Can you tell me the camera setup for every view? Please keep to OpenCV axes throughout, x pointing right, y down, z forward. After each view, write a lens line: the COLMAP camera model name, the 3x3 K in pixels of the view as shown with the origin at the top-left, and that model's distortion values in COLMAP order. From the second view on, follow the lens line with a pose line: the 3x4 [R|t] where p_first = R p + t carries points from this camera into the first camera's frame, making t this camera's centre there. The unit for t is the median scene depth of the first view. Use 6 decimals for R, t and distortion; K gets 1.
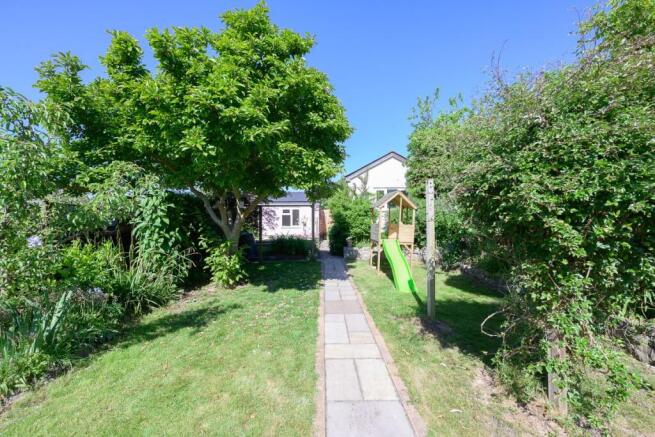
lens RADIAL K [[260.5, 0, 327.9], [0, 260.5, 223.9], [0, 0, 1]] dist [-0.002314, 0.000071]
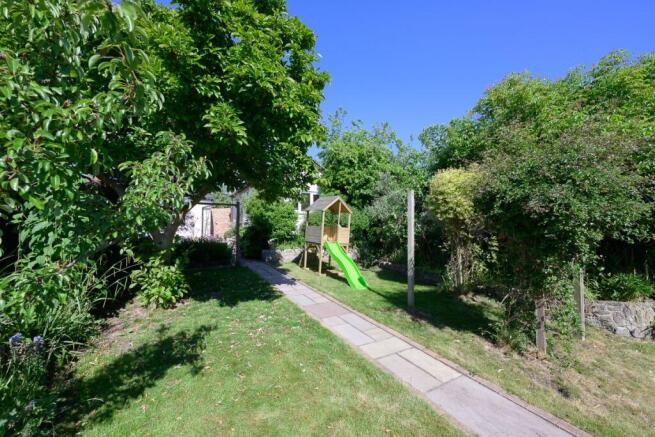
lens RADIAL K [[260.5, 0, 328.1], [0, 260.5, 222.6], [0, 0, 1]] dist [-0.002314, 0.000071]
pose [[0.873062, 0.019743, 0.487210, -0.284359], [-0.015533, 0.999799, -0.012681, -0.003178], [-0.487362, 0.003504, 0.873193, 0.078511]]
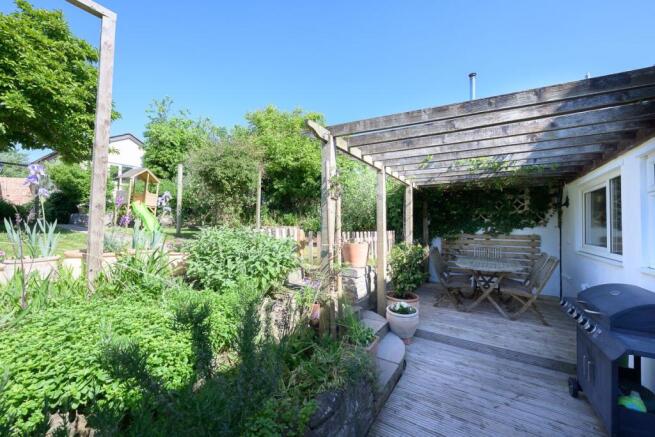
lens RADIAL K [[260.5, 0, 326.6], [0, 260.5, 222.2], [0, 0, 1]] dist [-0.002314, 0.000071]
pose [[0.546022, 0.024078, 0.837425, -0.350310], [-0.036148, 0.999333, -0.005163, 0.128904], [-0.836990, -0.027452, 0.546528, -0.551307]]
